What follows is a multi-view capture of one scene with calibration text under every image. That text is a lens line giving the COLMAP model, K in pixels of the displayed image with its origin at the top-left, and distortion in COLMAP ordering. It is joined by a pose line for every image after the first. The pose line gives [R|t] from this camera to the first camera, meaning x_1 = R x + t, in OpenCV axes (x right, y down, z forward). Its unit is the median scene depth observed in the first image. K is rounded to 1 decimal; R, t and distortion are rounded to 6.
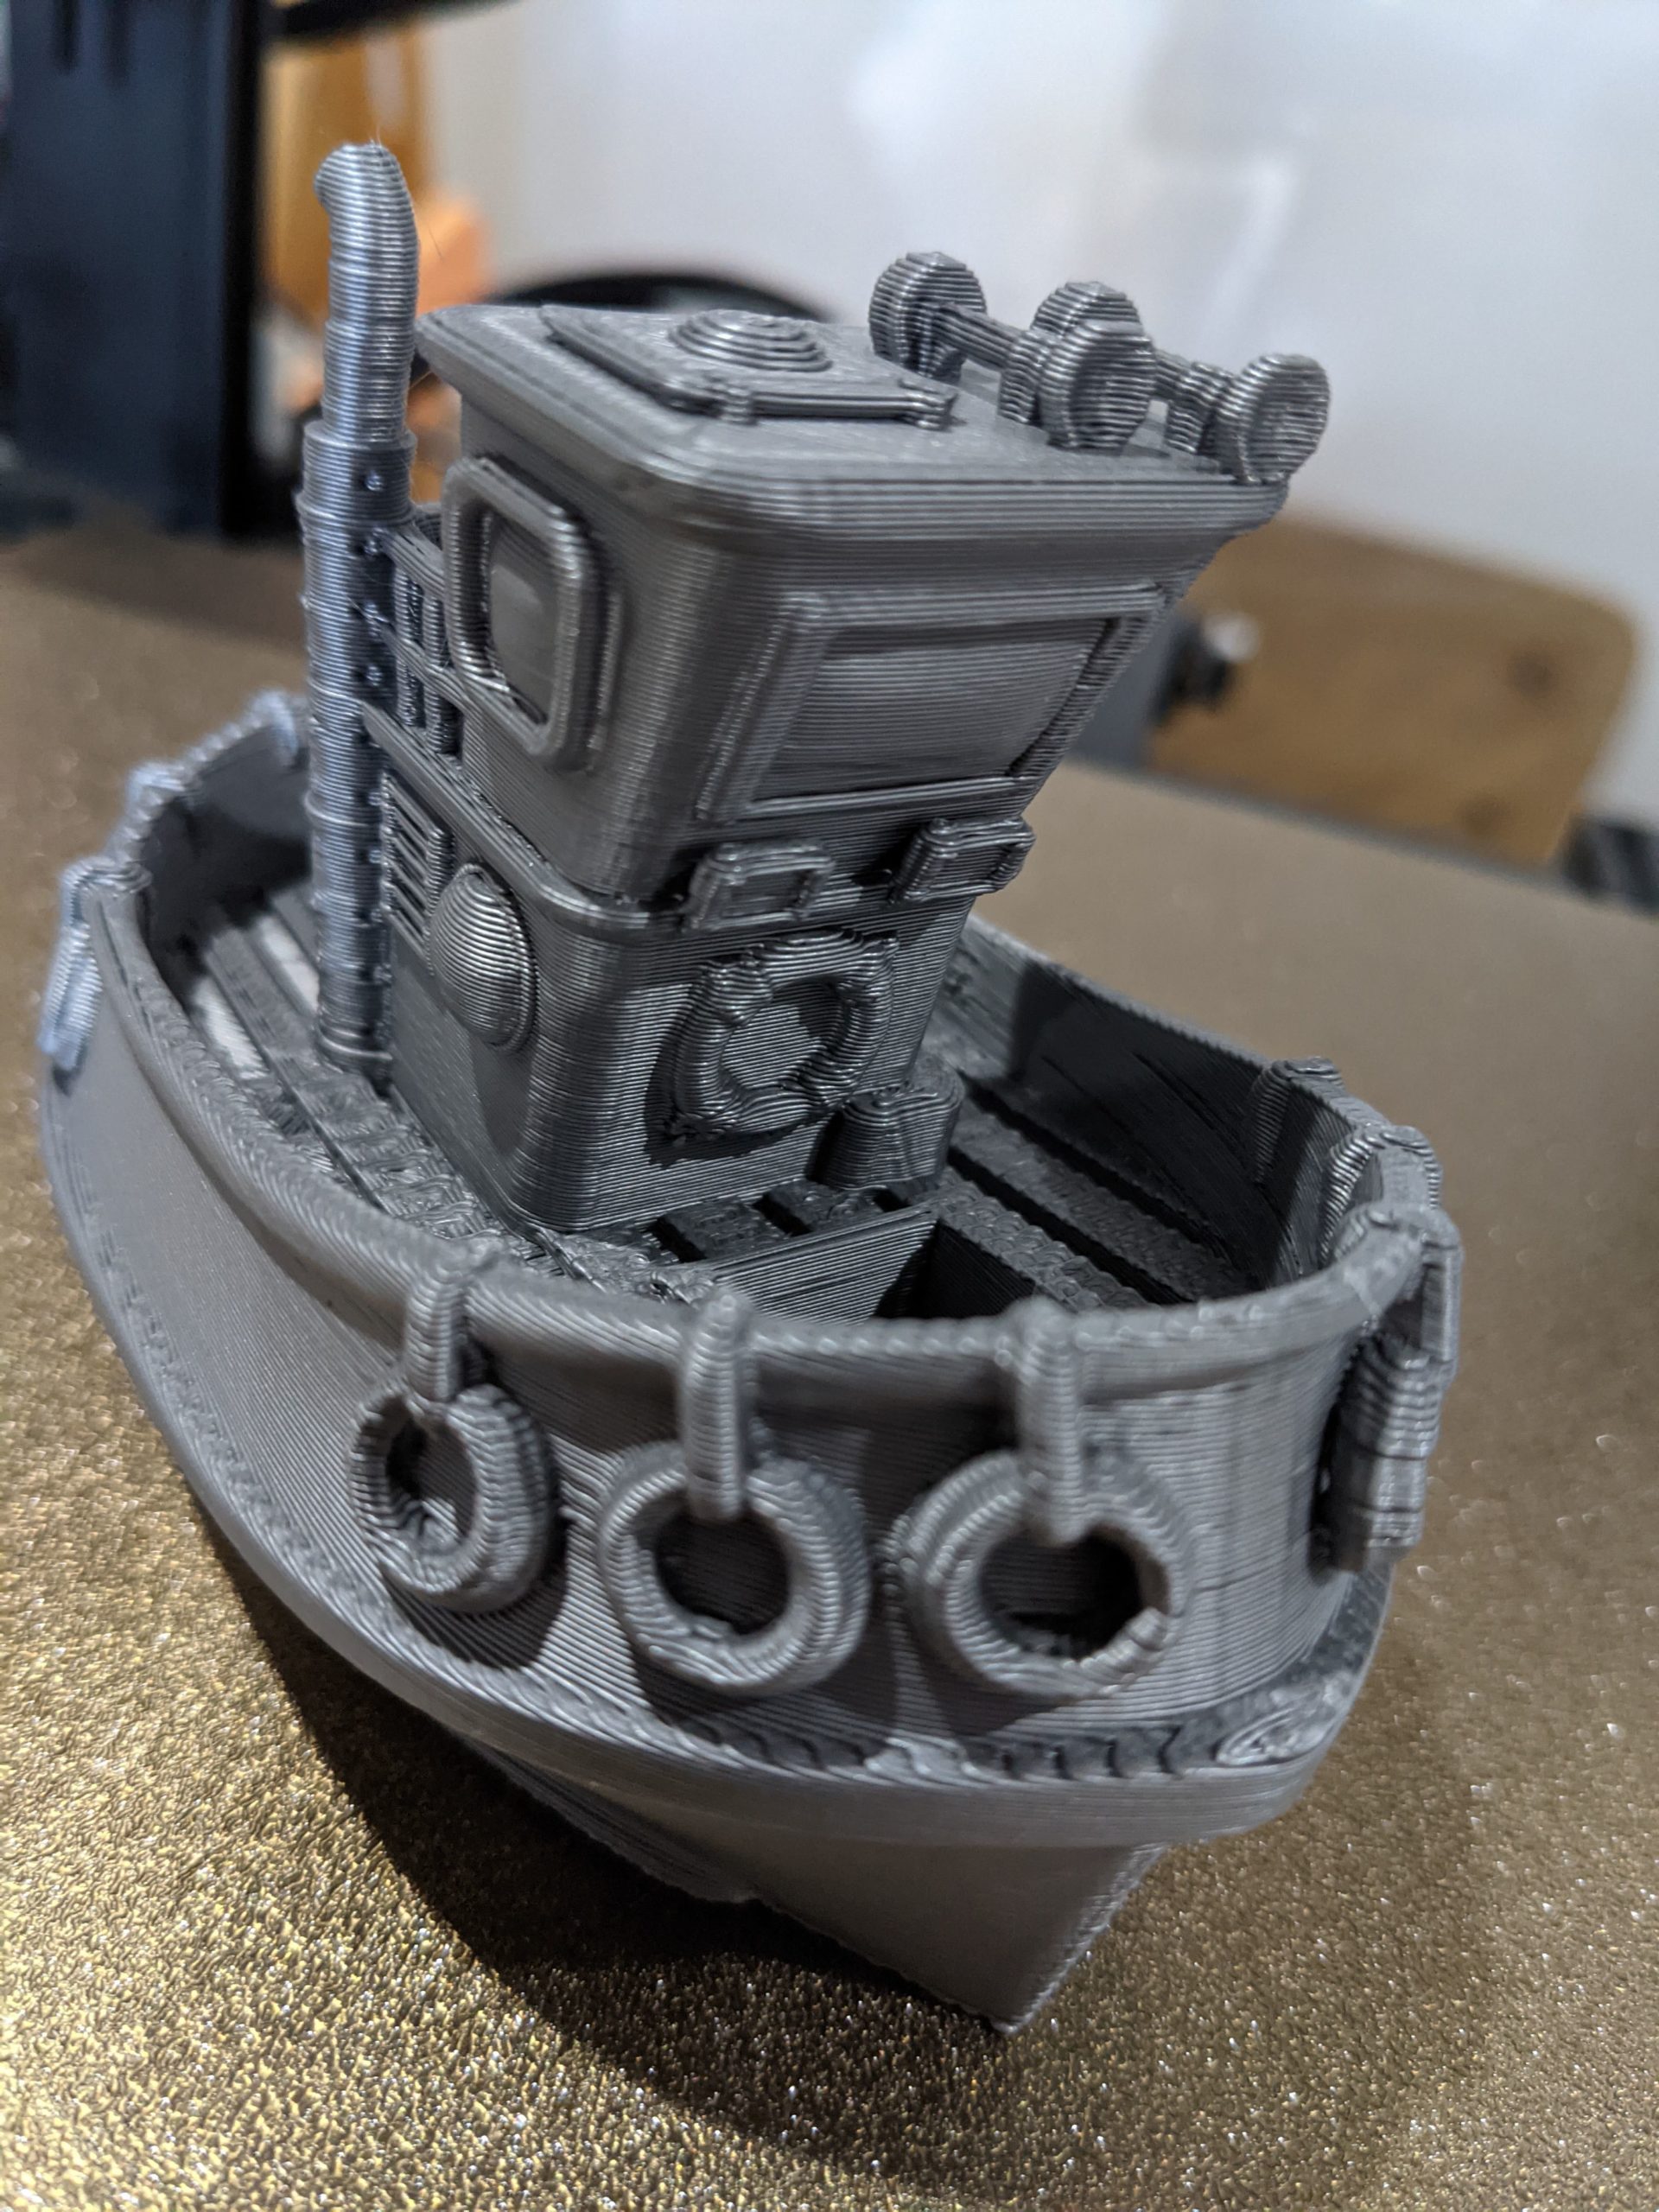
lens RADIAL K [[1763.2, 0, 829.5], [0, 1763.2, 1106.0], [0, 0, 1]] dist [0.005695, -0.000128]
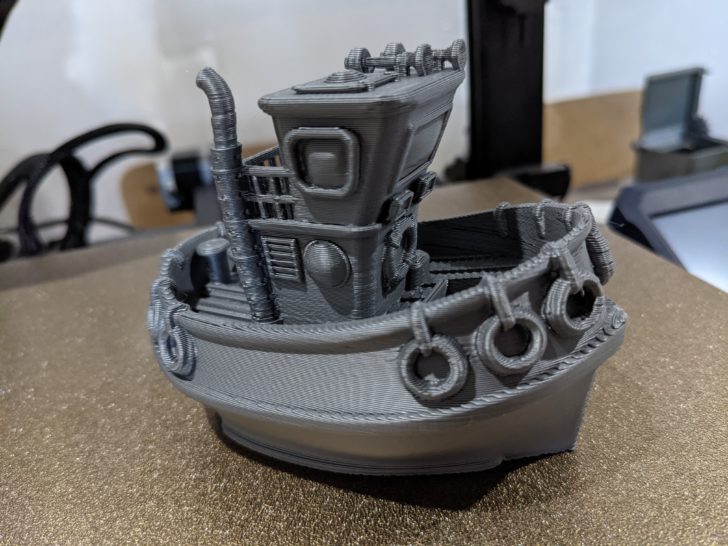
lens RADIAL K [[580.3, 0, 363.7], [0, 580.3, 289.7], [0, 0, 1]] dist [0.005695, -0.000128]
pose [[0.824874, -0.440888, 0.353838, -0.726505], [0.474746, 0.880064, -0.010163, 0.013093], [-0.306920, 0.176366, 0.935251, -0.140905]]
